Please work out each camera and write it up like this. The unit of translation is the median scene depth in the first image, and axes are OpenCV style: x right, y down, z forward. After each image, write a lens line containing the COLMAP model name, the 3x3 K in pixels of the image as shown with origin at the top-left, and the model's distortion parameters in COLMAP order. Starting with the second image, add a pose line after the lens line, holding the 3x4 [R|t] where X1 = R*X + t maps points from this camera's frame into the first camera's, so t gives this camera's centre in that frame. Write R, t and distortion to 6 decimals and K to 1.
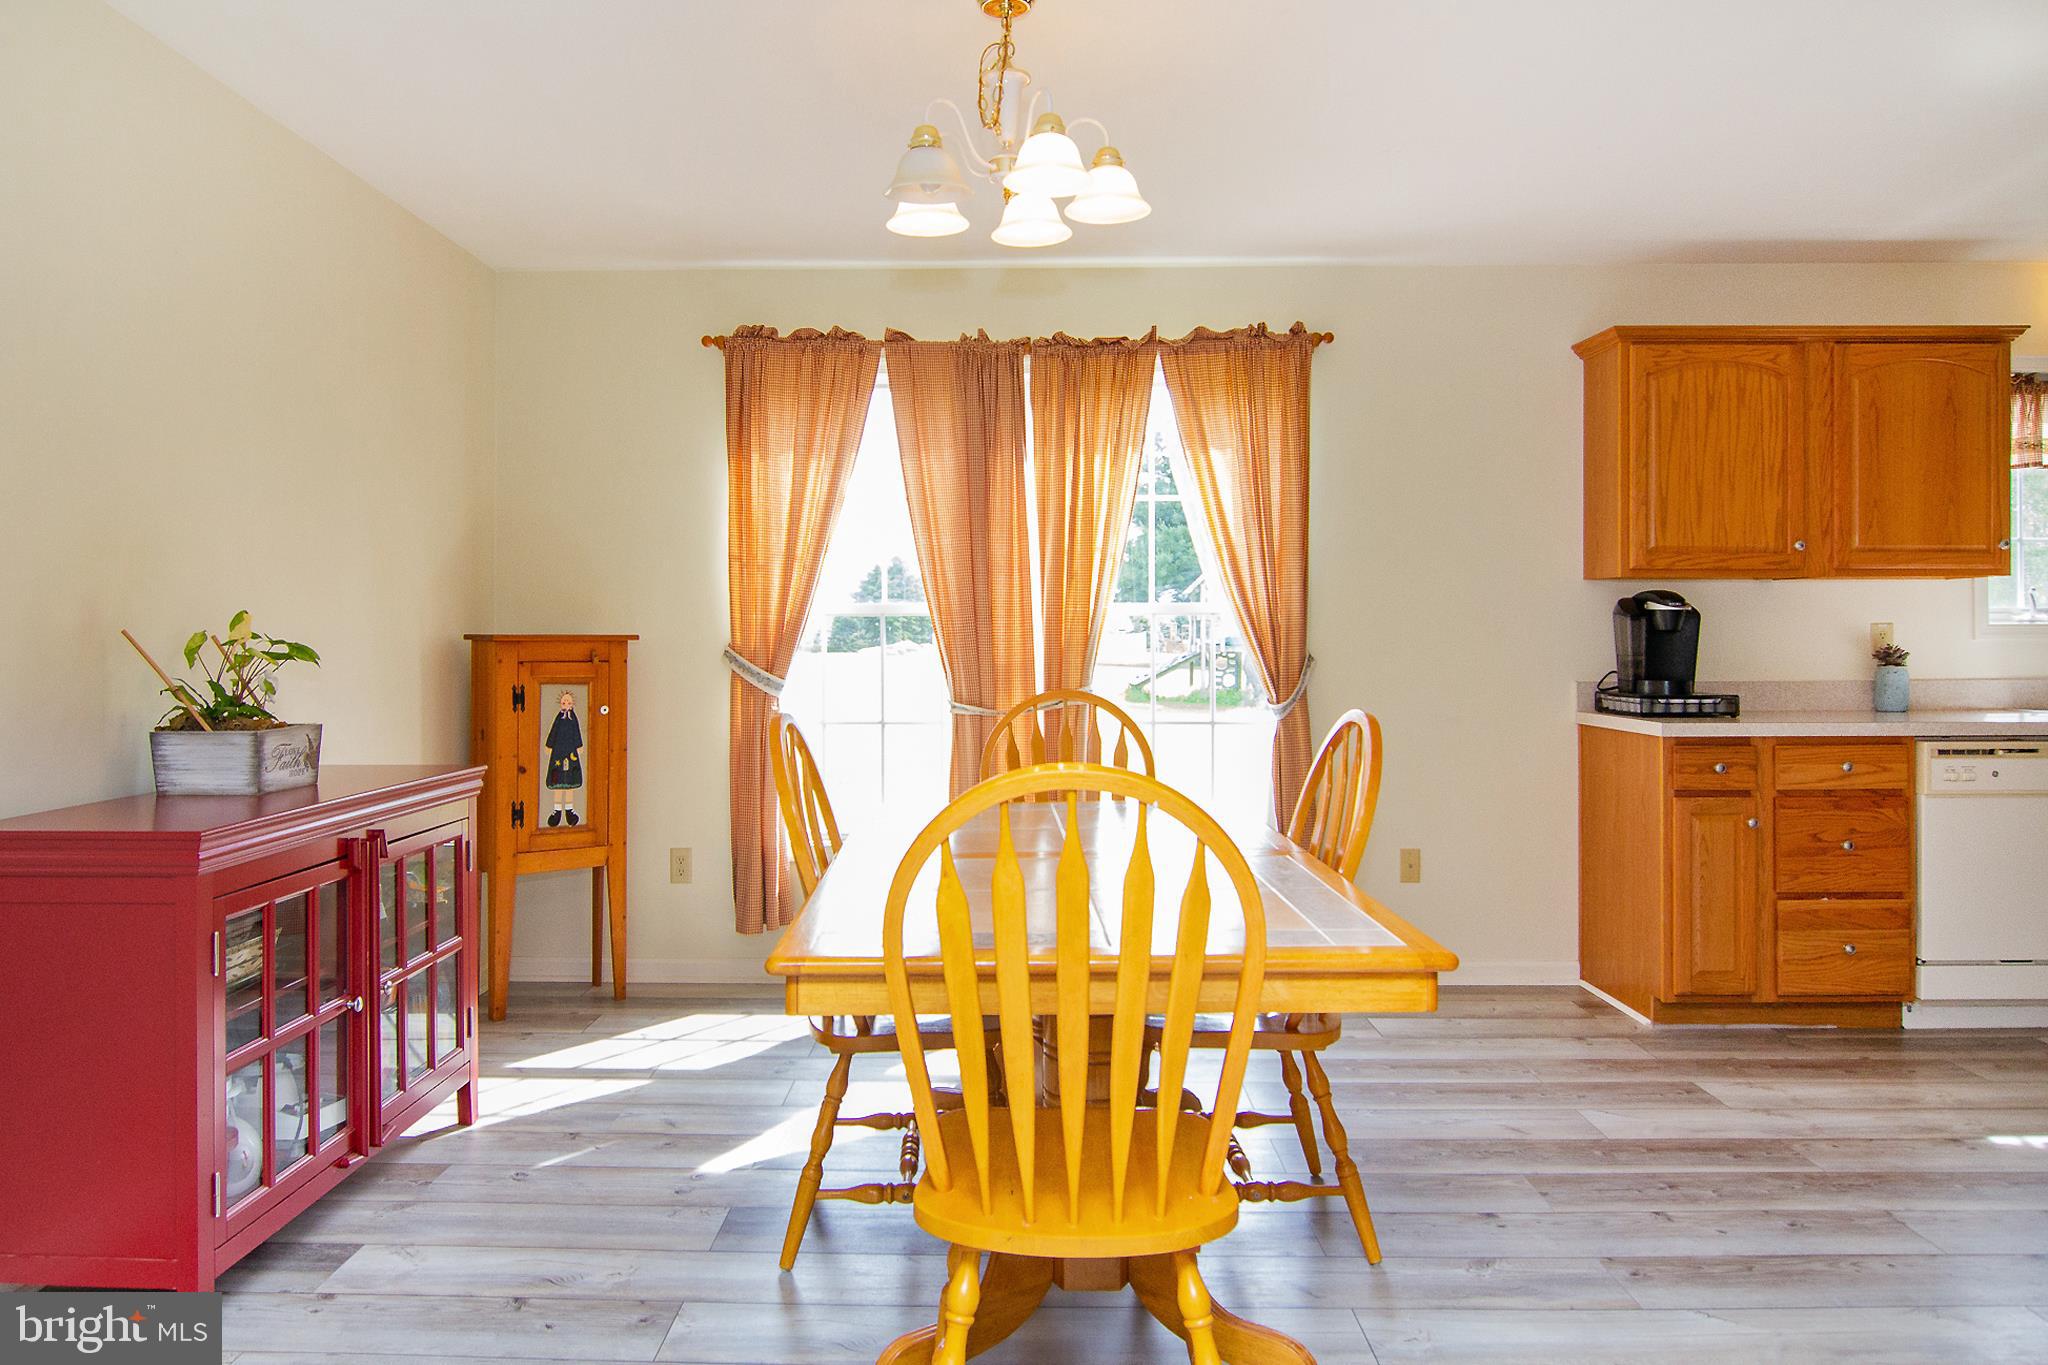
lens RADIAL K [[1358.9, 0, 1000.4], [0, 1358.9, 581.1], [0, 0, 1]] dist [-0.032271, 0.001026]
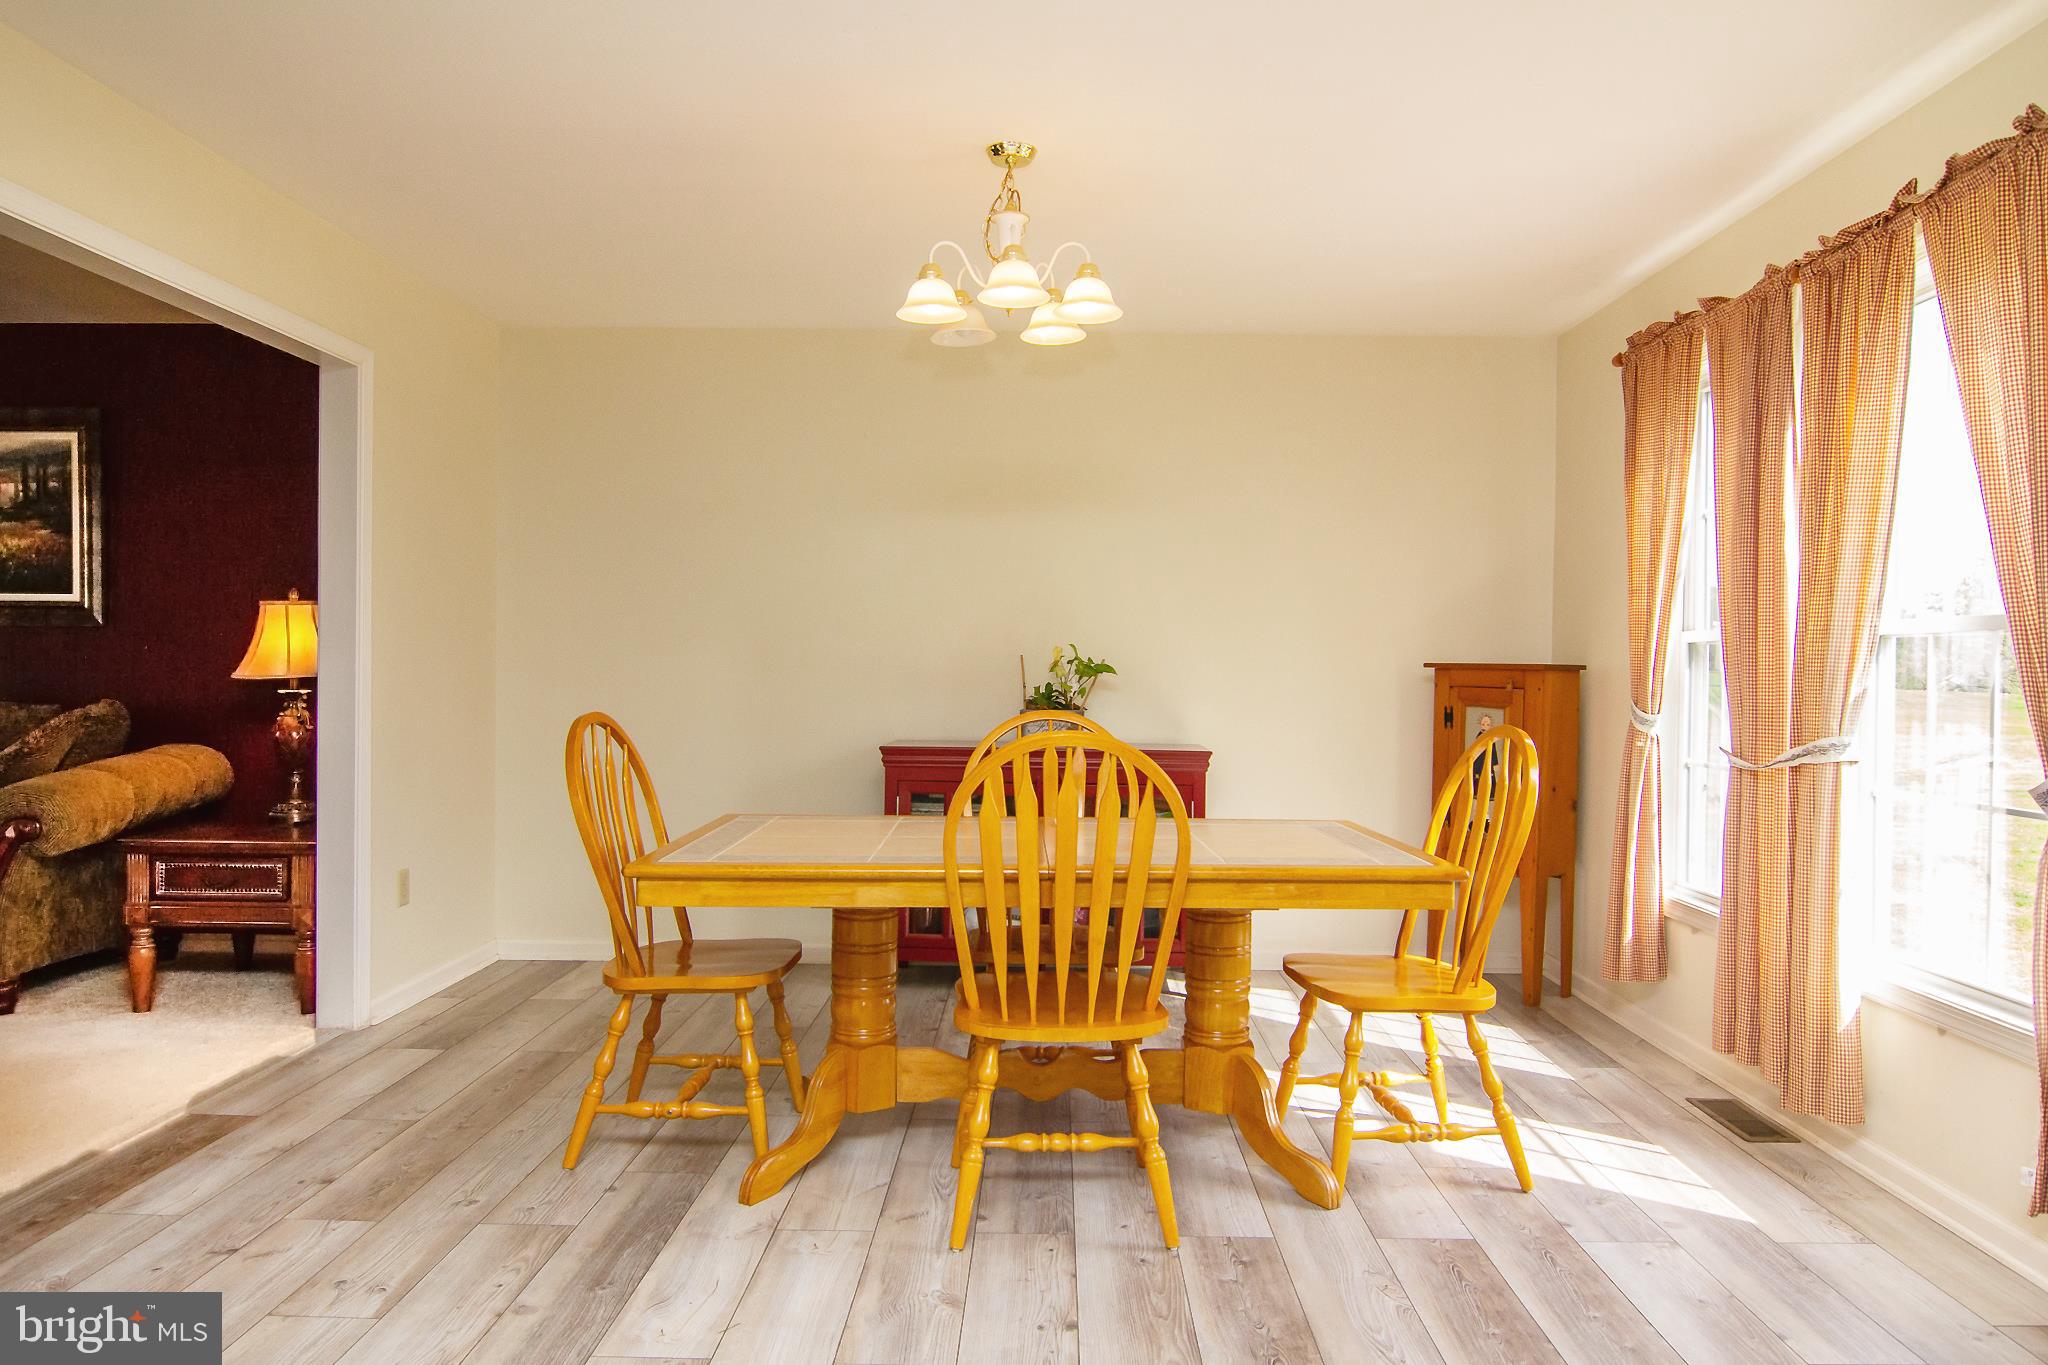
lens RADIAL K [[1220.9, 0, 1015.9], [0, 1220.9, 684.8], [0, 0, 1]] dist [-0.002387, -0.003036]
pose [[0.019193, 0.017662, -0.999660, 0.747205], [0.021415, 0.999607, 0.018072, 0.032019], [0.999586, -0.021754, 0.018807, 0.632513]]
